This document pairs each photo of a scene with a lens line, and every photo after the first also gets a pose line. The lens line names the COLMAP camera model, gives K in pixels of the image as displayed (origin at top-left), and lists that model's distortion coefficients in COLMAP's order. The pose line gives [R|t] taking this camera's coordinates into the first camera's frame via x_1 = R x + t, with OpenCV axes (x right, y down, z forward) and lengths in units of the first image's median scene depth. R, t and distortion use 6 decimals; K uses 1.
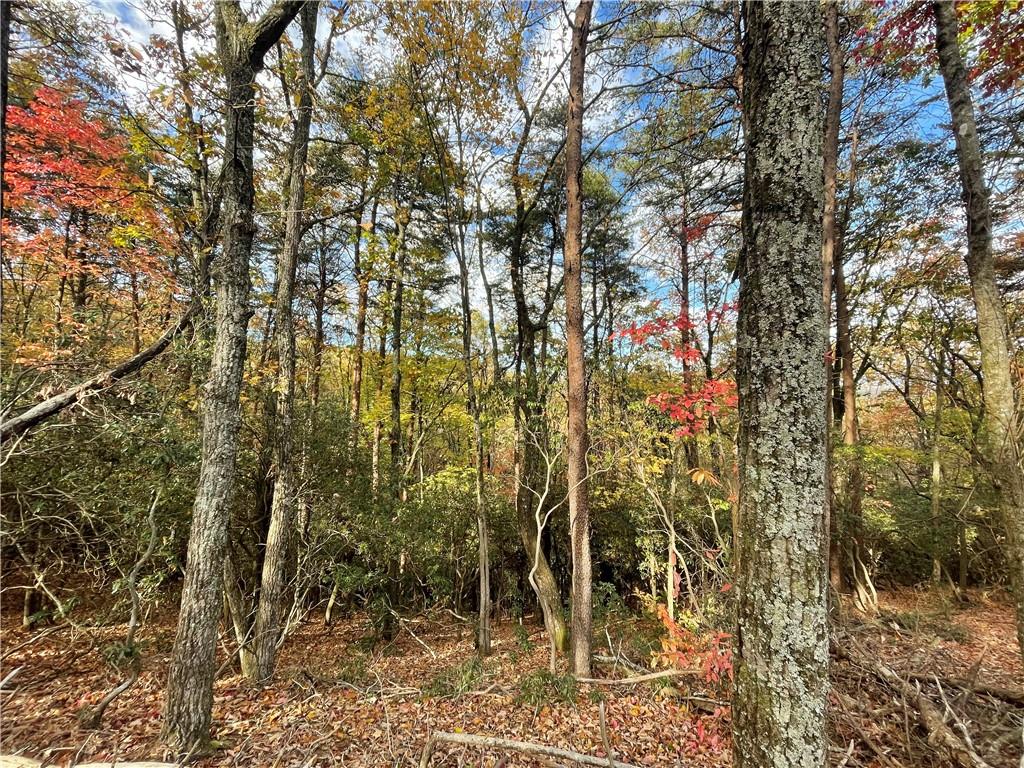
lens RADIAL K [[415.0, 0, 511.5], [0, 415.0, 382.7], [0, 0, 1]] dist [0.000595, 0.003994]
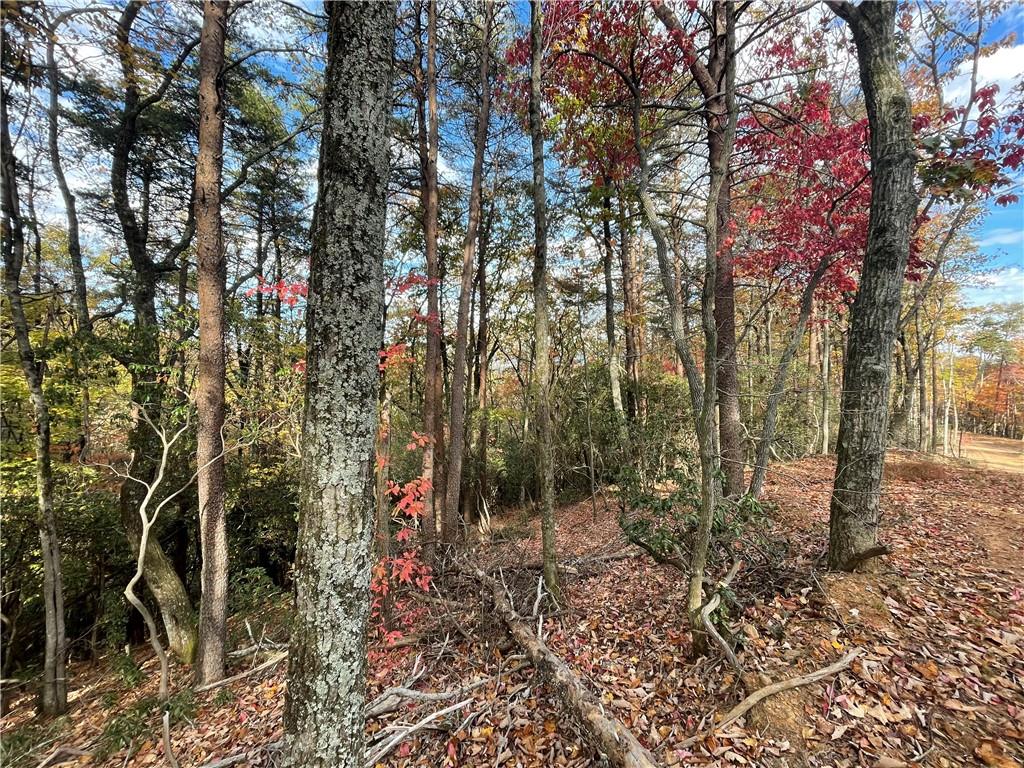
lens RADIAL K [[415.0, 0, 511.5], [0, 415.0, 382.7], [0, 0, 1]] dist [0.000595, 0.003994]
pose [[0.750561, 0.013887, 0.660656, 0.277797], [-0.059448, 0.997144, 0.046579, 0.029051], [-0.658122, -0.074235, 0.749243, -0.081006]]
